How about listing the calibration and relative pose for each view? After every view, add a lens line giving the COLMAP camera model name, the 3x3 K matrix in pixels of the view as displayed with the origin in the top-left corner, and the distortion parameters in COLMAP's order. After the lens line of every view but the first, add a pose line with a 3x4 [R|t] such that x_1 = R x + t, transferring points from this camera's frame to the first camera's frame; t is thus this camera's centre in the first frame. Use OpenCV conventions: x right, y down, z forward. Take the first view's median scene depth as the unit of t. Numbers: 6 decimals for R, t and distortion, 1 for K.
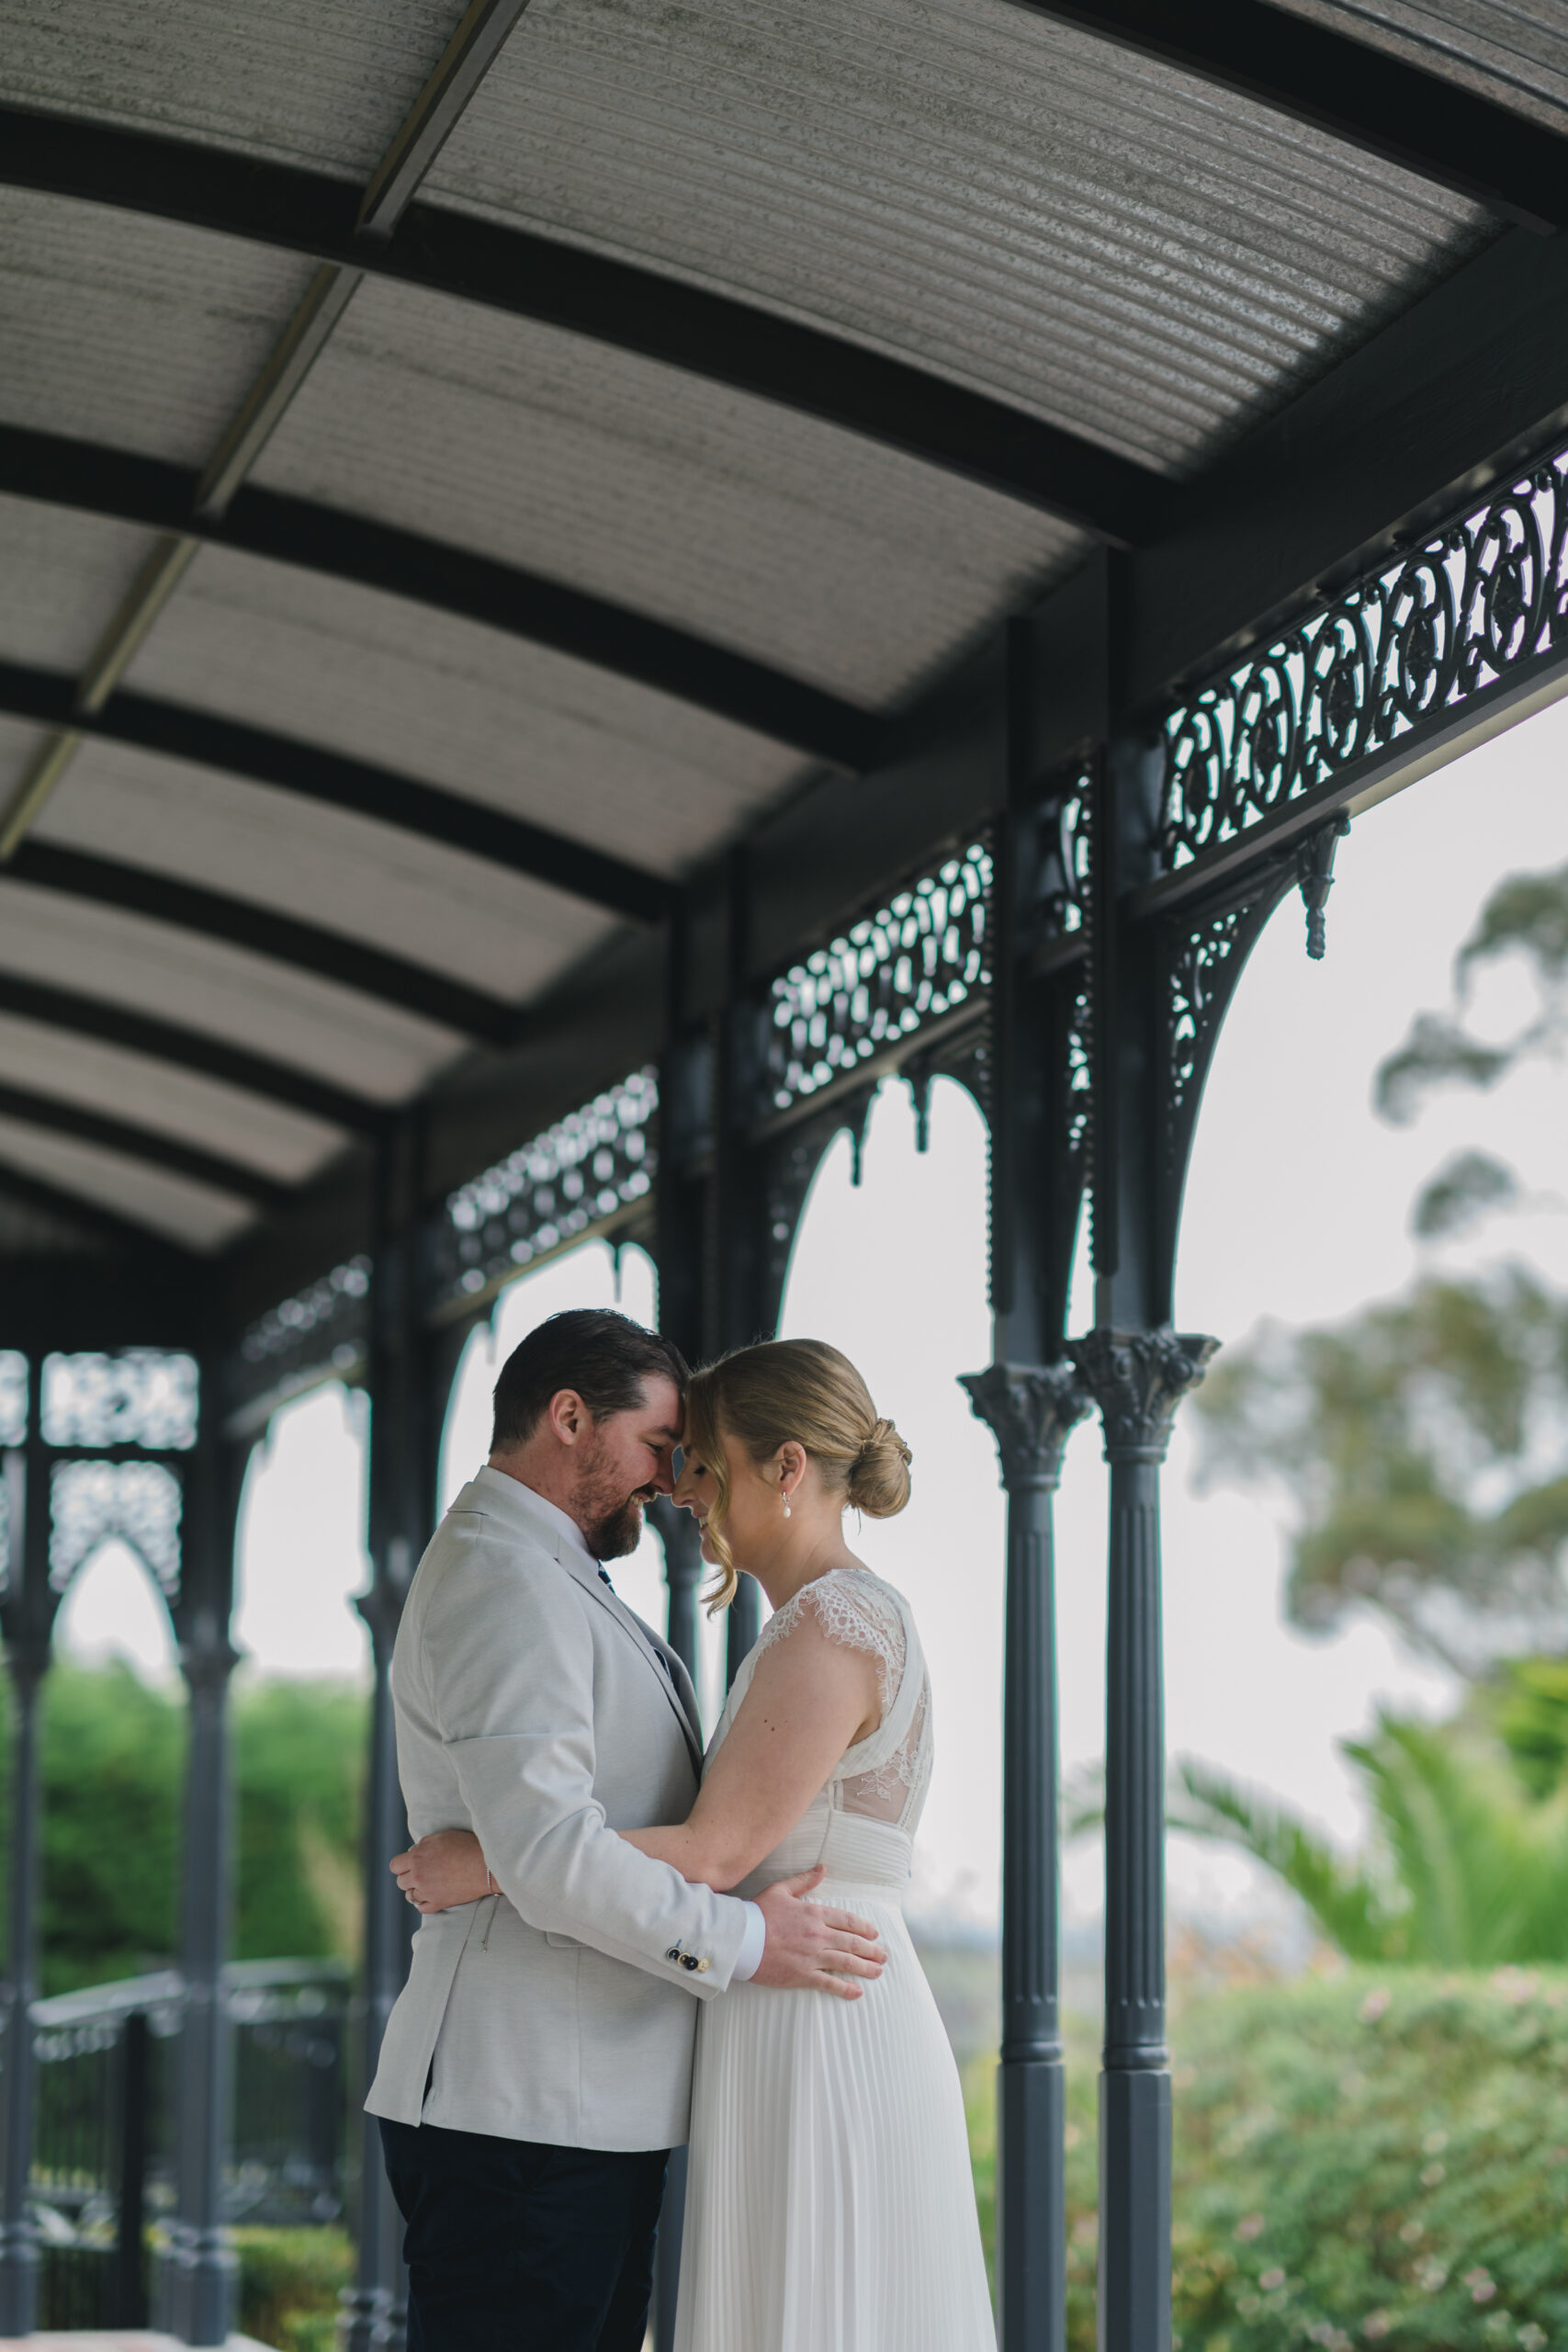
lens RADIAL K [[6048.8, 0, 916.0], [0, 6048.8, 1166.4], [0, 0, 1]] dist [0.072966, 0.000000]
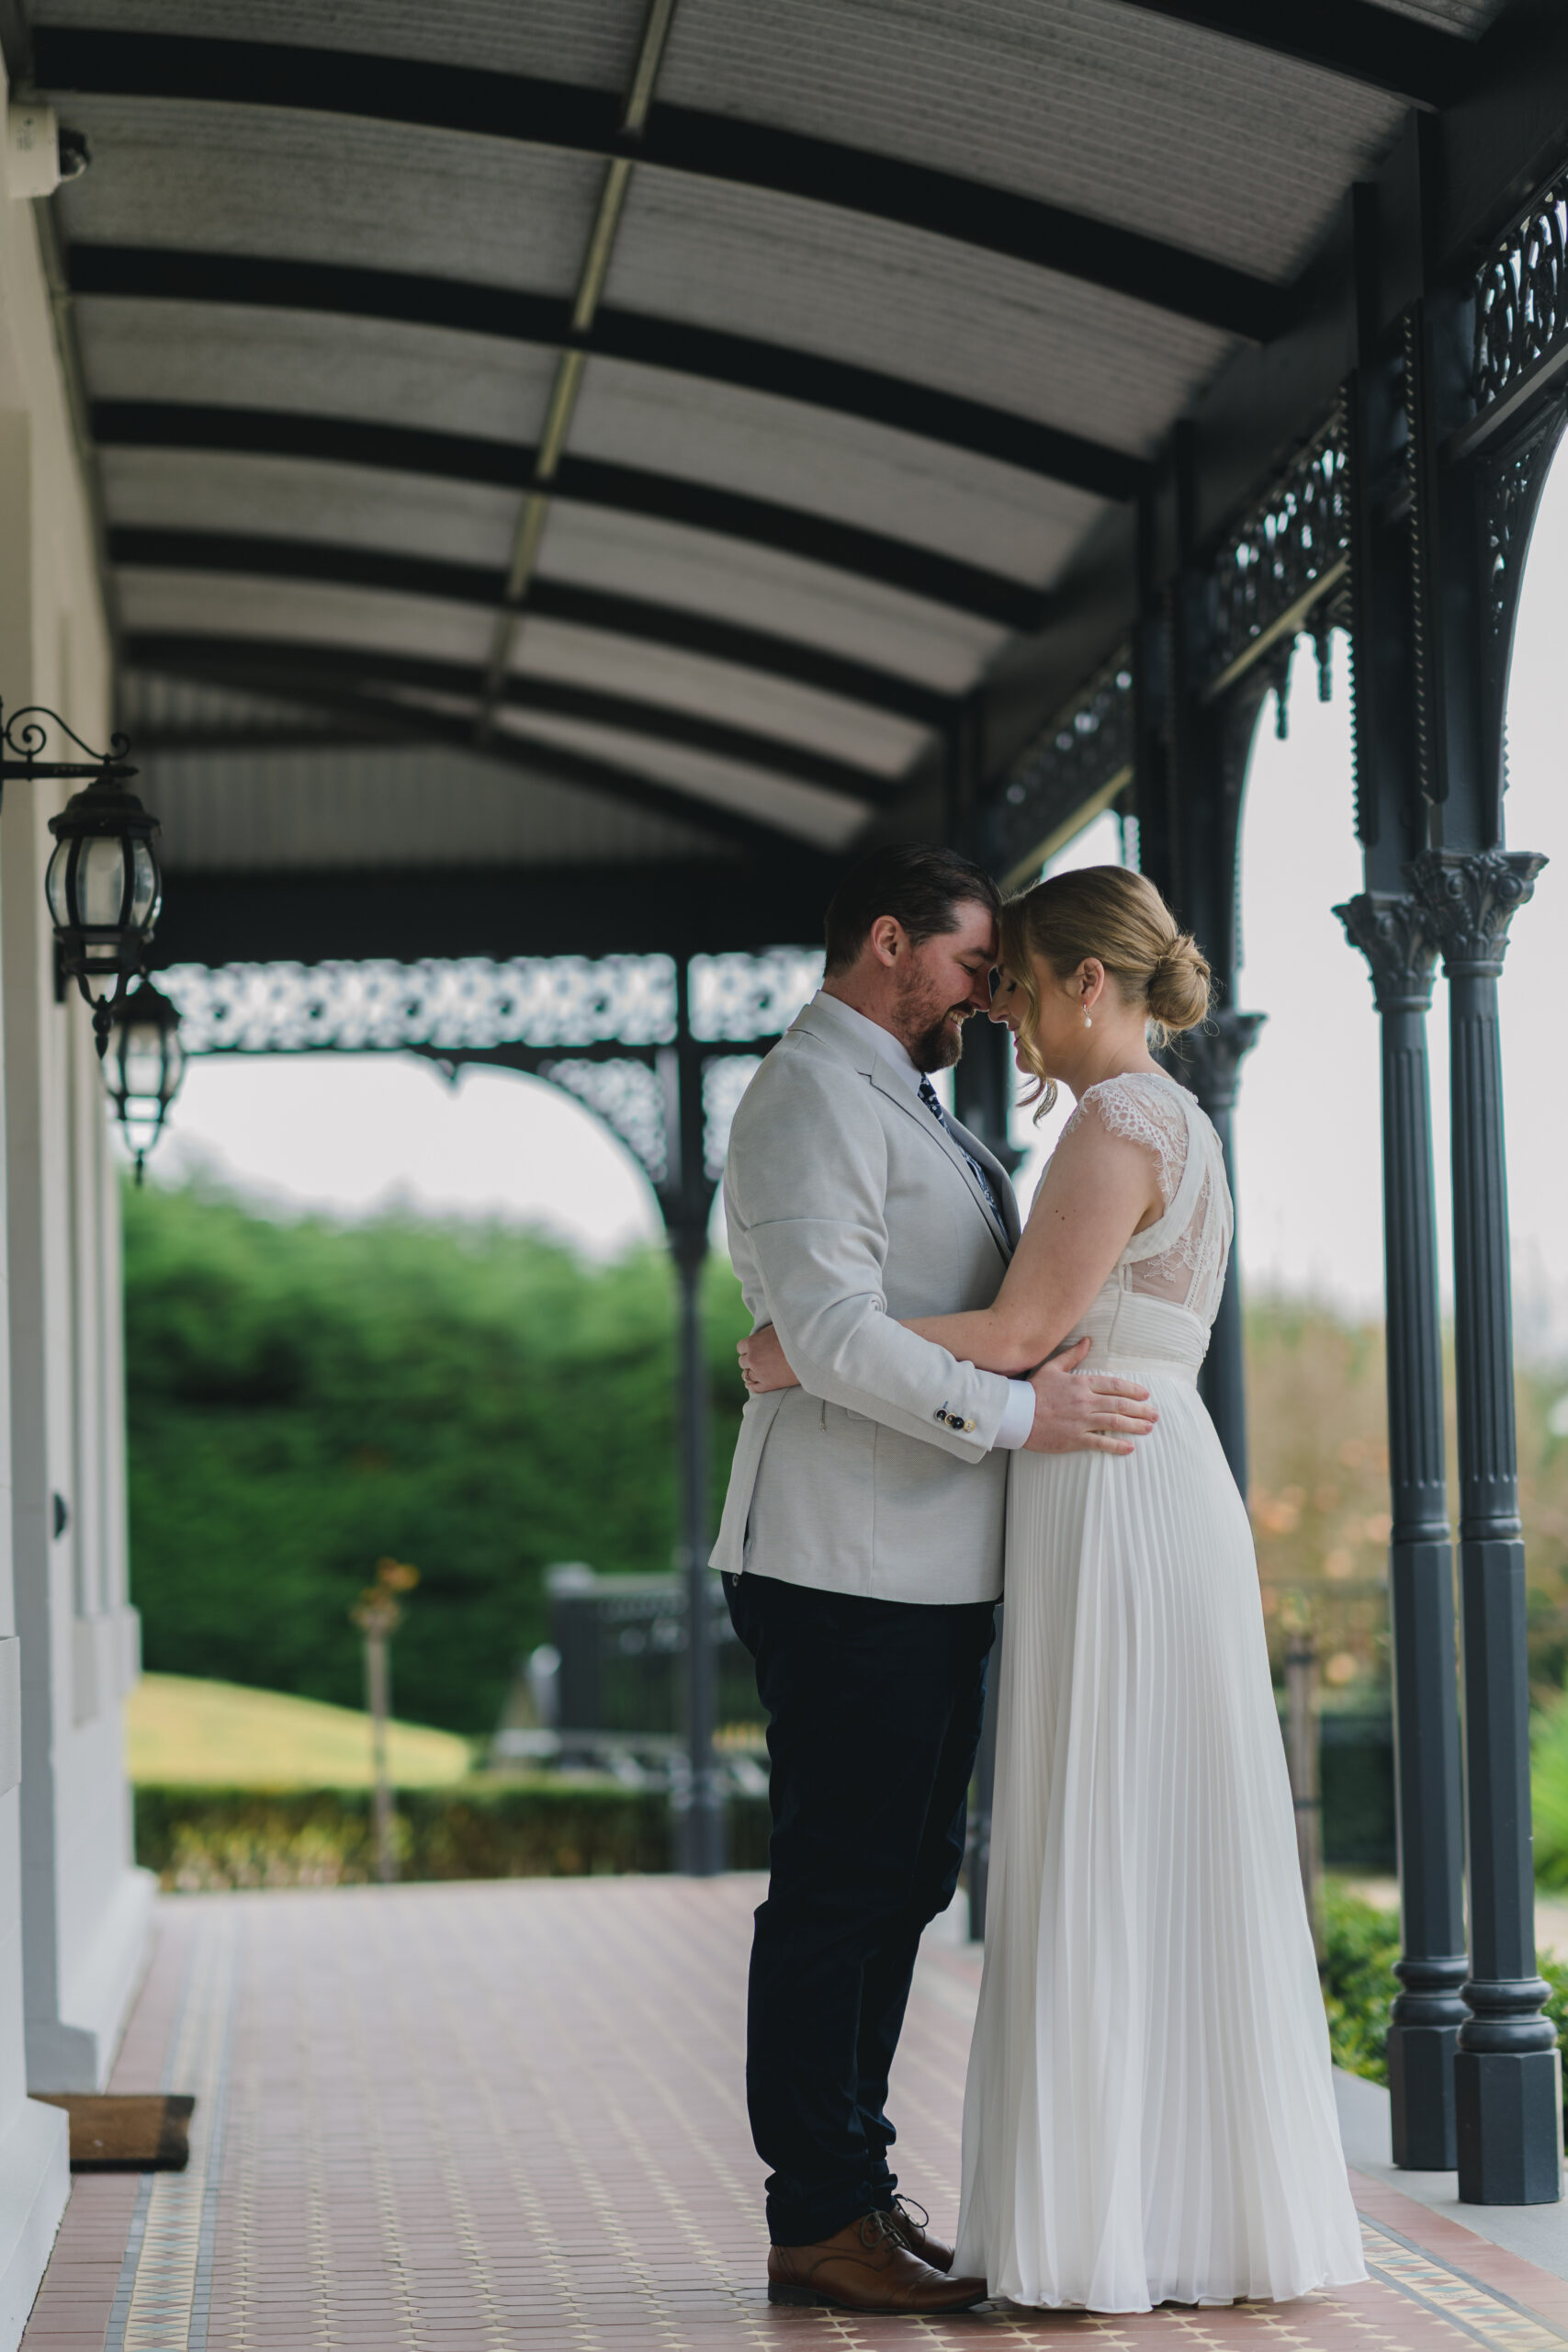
lens RADIAL K [[6048.8, 0, 828.2], [0, 6048.8, 1165.2], [0, 0, 1]] dist [0.072966, 0.000000]
pose [[0.986874, -0.034461, -0.157775, 0.086310], [0.044107, 0.997339, 0.058049, 0.014425], [0.155355, -0.064246, 0.985767, -0.066833]]
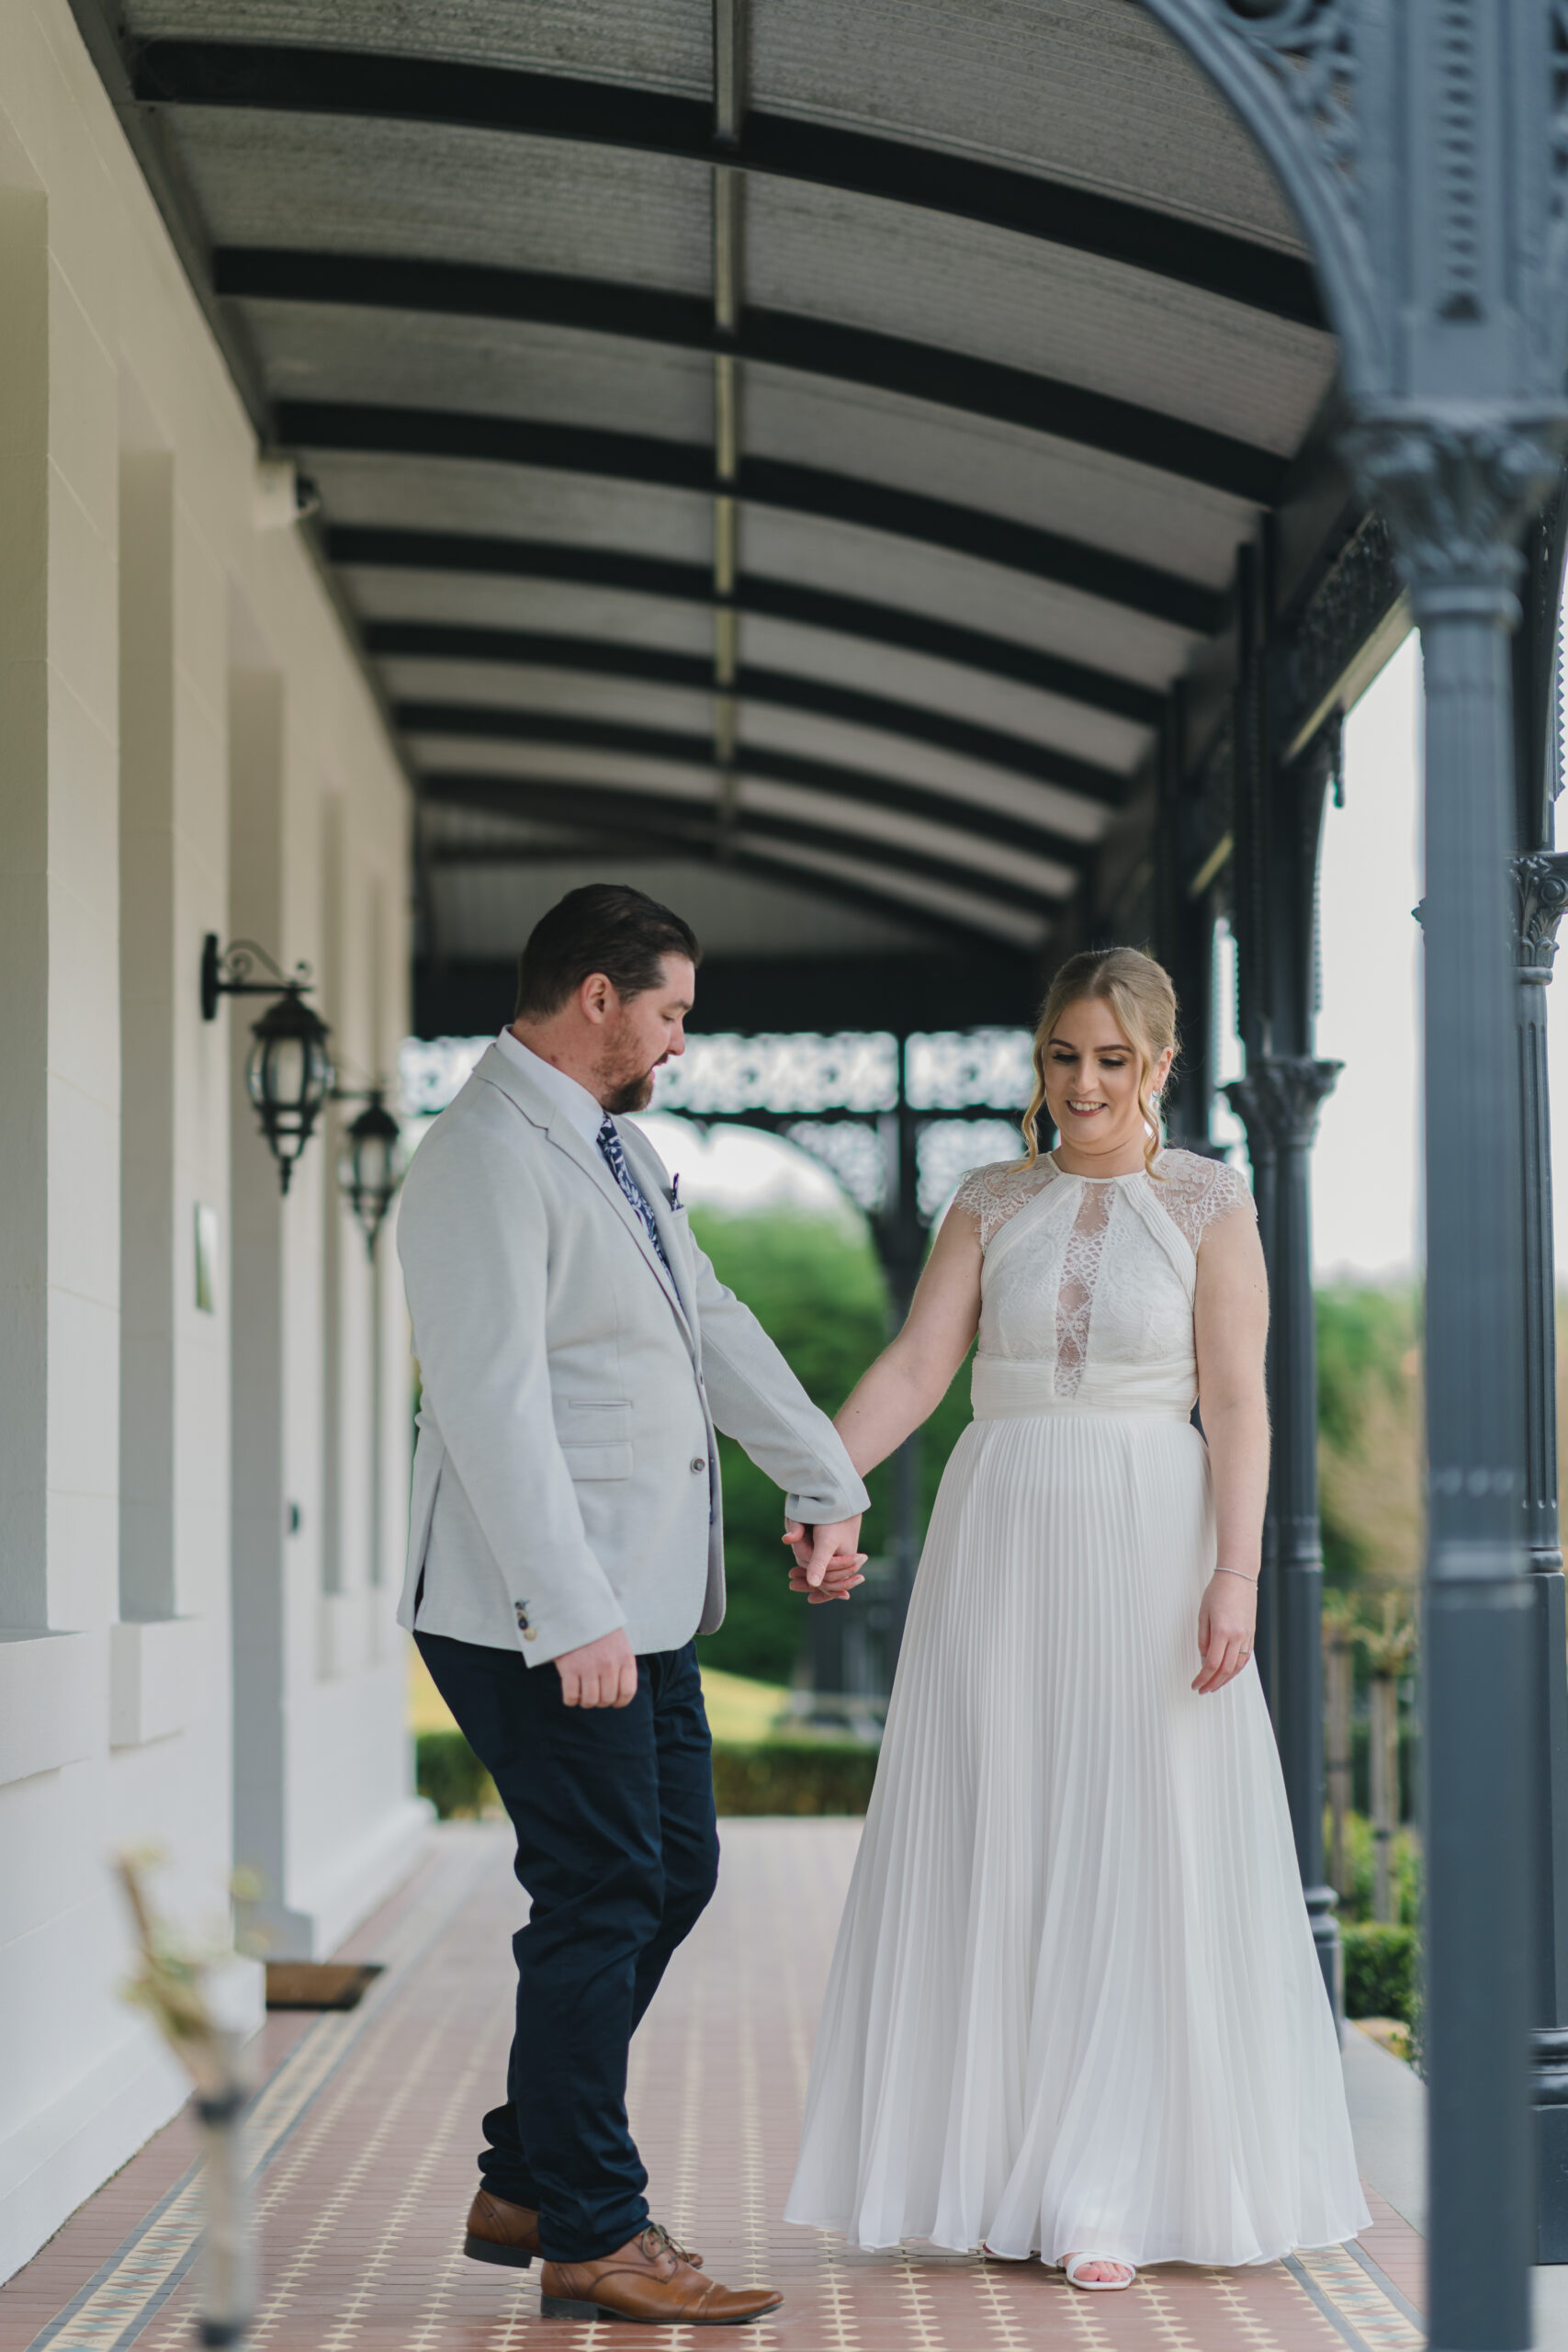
lens RADIAL K [[6048.8, 0, 764.2], [0, 6048.8, 1165.2], [0, 0, 1]] dist [0.072966, 0.000000]
pose [[0.969377, -0.021085, -0.244669, 0.252513], [0.037239, 0.997407, 0.061586, -0.038451], [0.242736, -0.068811, 0.967649, -0.402580]]
